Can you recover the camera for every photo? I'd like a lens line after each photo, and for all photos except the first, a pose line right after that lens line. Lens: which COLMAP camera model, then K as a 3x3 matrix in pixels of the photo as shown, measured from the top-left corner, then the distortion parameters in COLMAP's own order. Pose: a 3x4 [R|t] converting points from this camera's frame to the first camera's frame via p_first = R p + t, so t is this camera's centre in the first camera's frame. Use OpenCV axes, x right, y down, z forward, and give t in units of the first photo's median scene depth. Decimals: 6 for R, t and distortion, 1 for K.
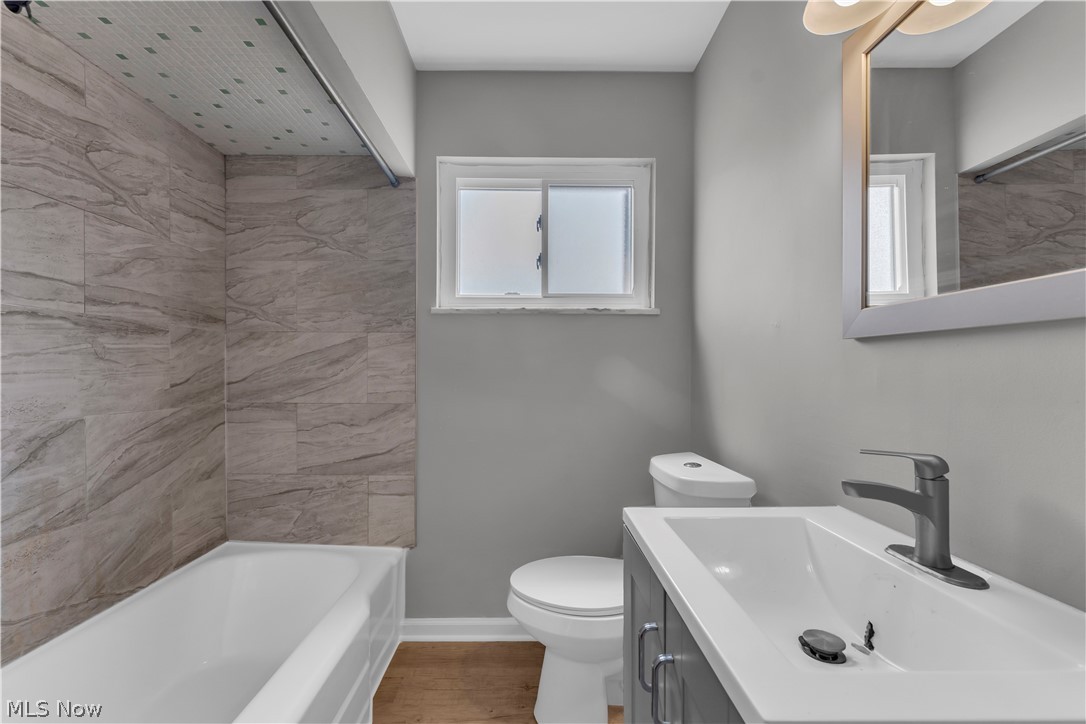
lens RADIAL K [[447.4, 0, 533.2], [0, 447.4, 369.8], [0, 0, 1]] dist [-0.002230, -0.000036]
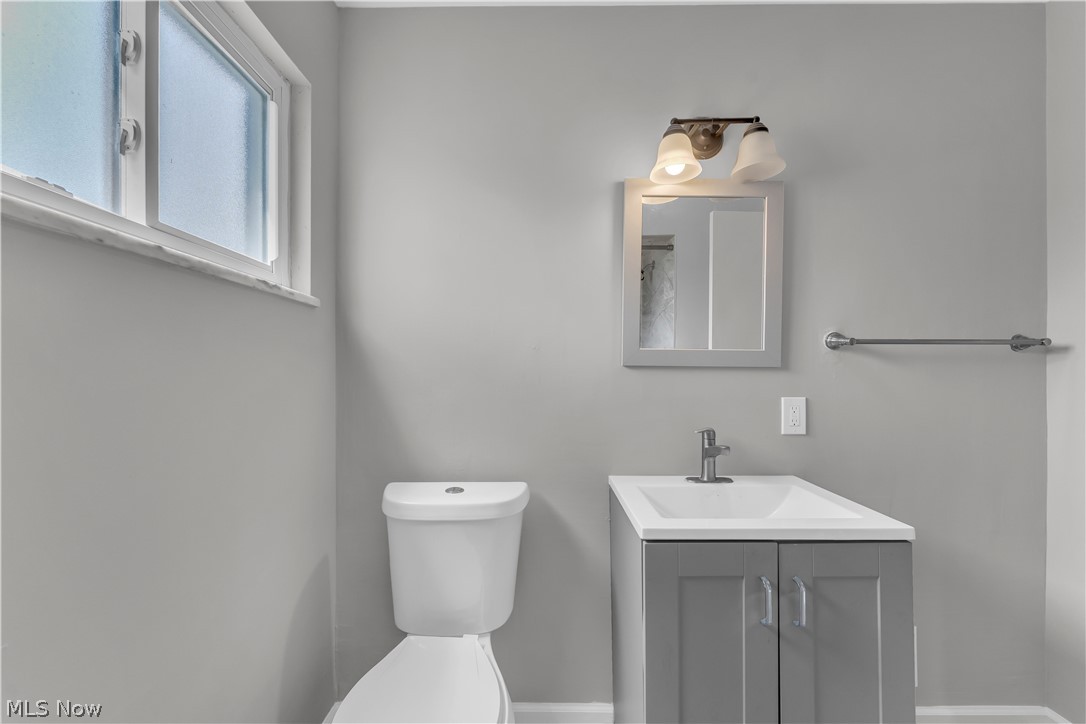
lens RADIAL K [[447.4, 0, 533.2], [0, 447.4, 369.8], [0, 0, 1]] dist [-0.002230, -0.000036]
pose [[0.035378, 0.005155, 0.999361, -0.595623], [-0.003629, 0.999981, -0.005029, -0.030601], [-0.999367, -0.003449, 0.035396, 0.874797]]
